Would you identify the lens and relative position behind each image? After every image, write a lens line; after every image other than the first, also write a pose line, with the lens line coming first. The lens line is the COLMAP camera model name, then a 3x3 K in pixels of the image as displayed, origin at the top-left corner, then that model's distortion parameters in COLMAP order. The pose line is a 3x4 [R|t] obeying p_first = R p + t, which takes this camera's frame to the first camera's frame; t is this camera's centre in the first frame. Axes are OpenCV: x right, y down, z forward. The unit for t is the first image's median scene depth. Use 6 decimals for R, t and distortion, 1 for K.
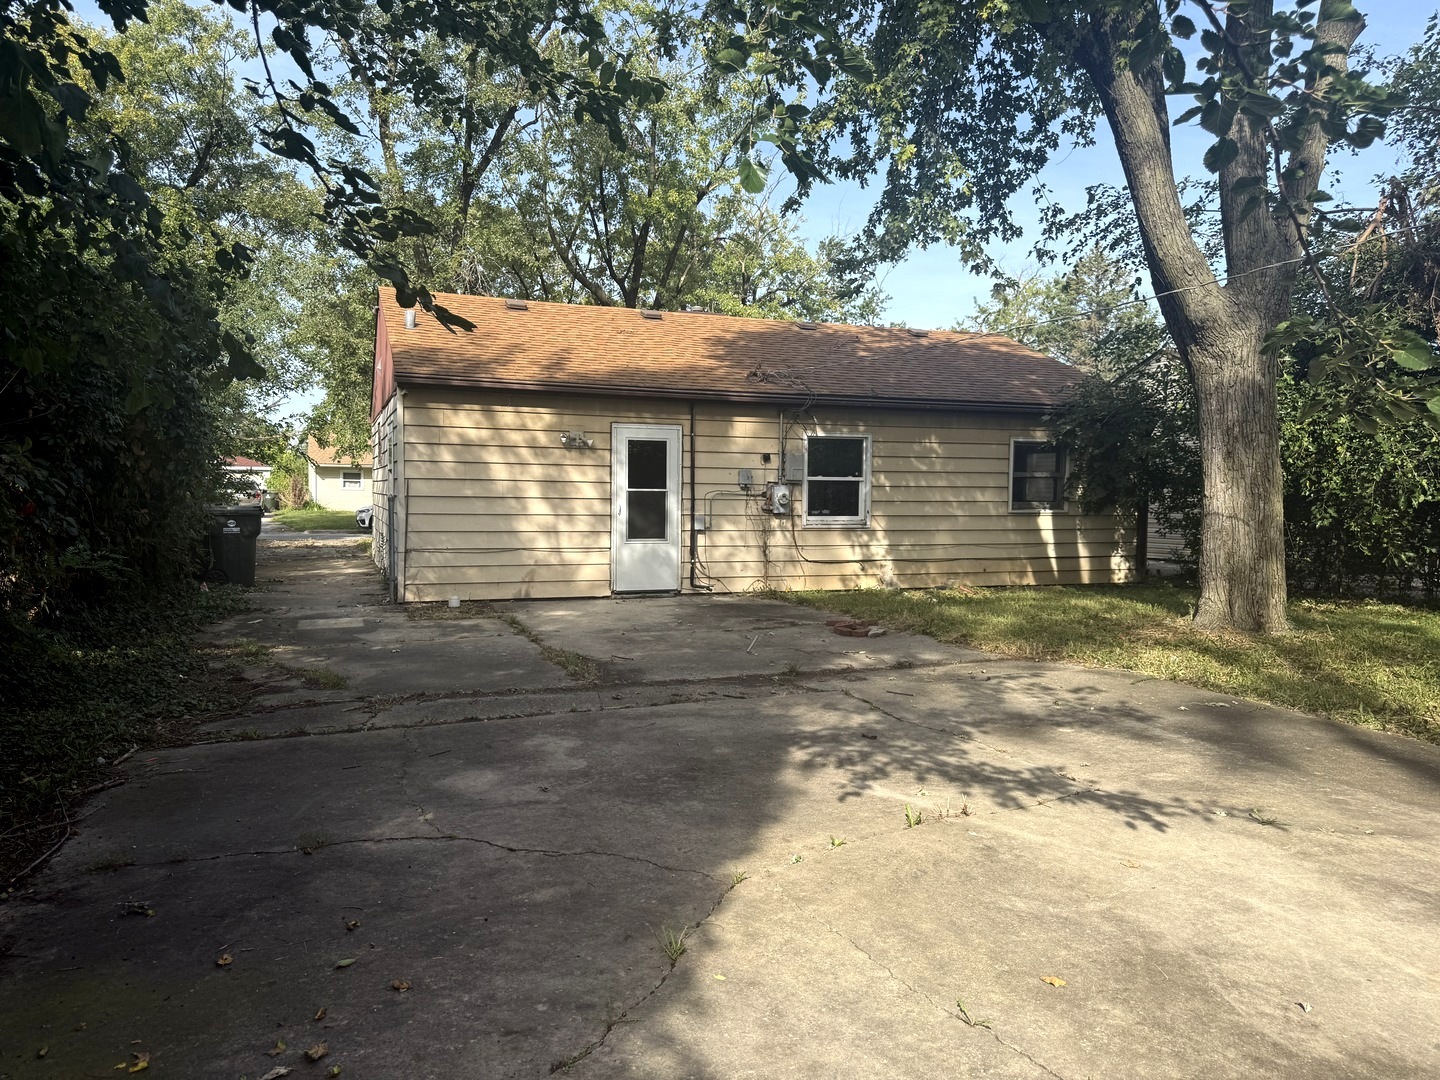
lens RADIAL K [[1023.1, 0, 715.9], [0, 1023.1, 543.3], [0, 0, 1]] dist [0.094083, -0.132236]
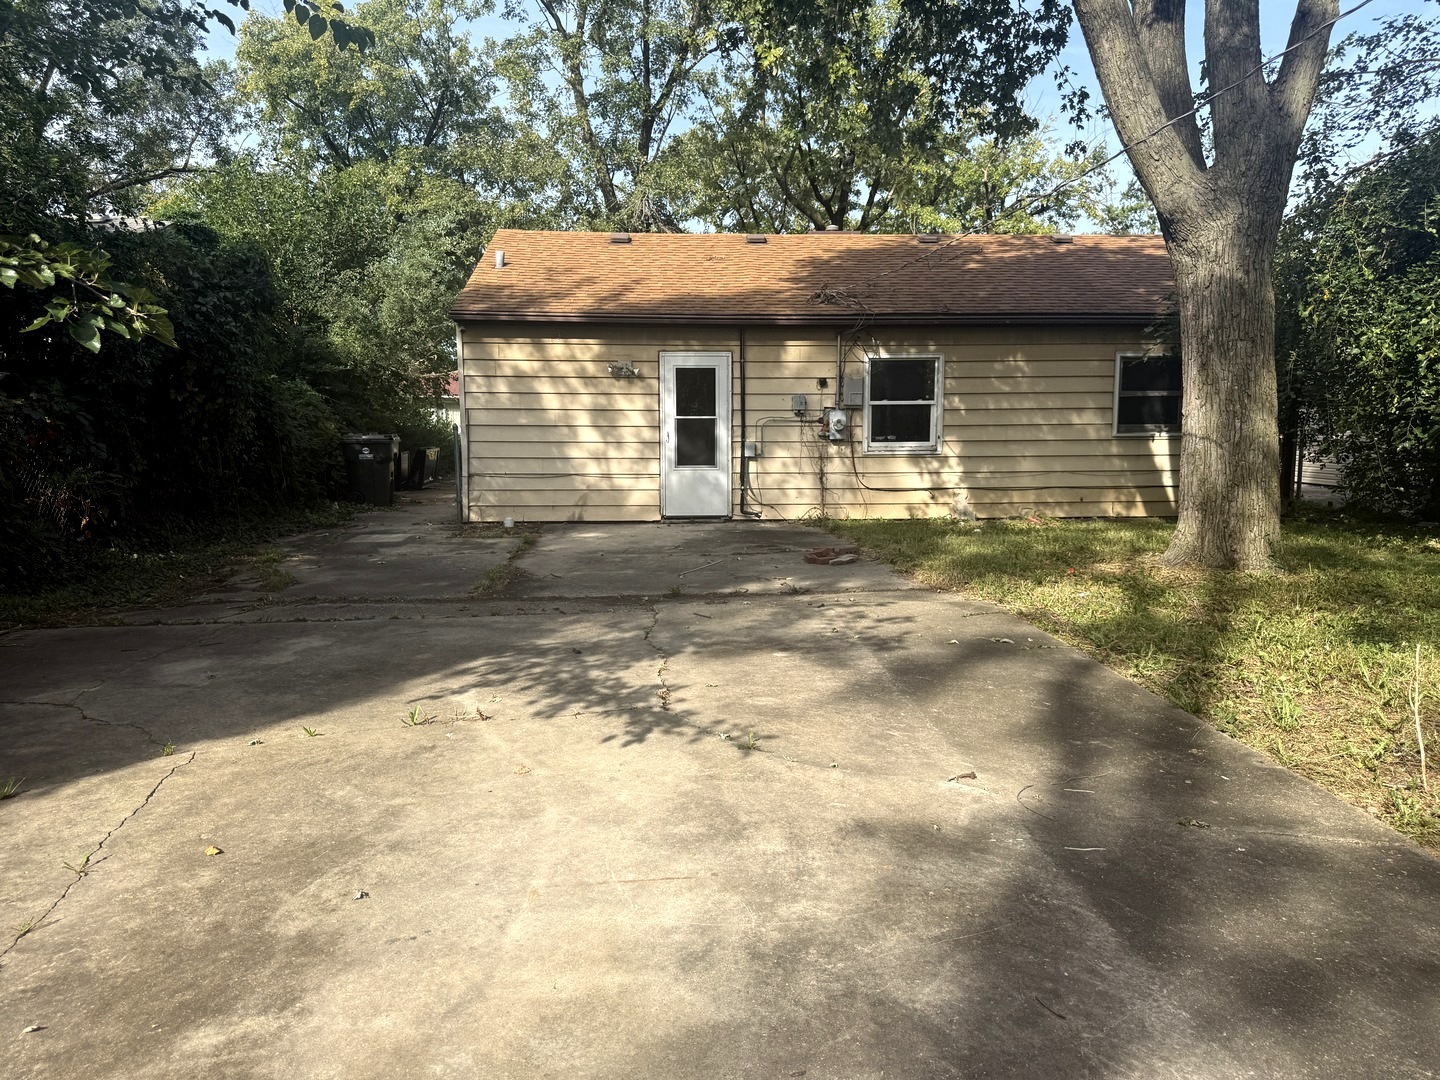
lens RADIAL K [[1023.1, 0, 715.9], [0, 1023.1, 543.3], [0, 0, 1]] dist [0.094083, -0.132236]
pose [[0.956035, 0.023653, -0.292297, 0.256024], [-0.003708, 0.997637, 0.068602, 0.003219], [0.293229, -0.064502, 0.953864, 0.025634]]
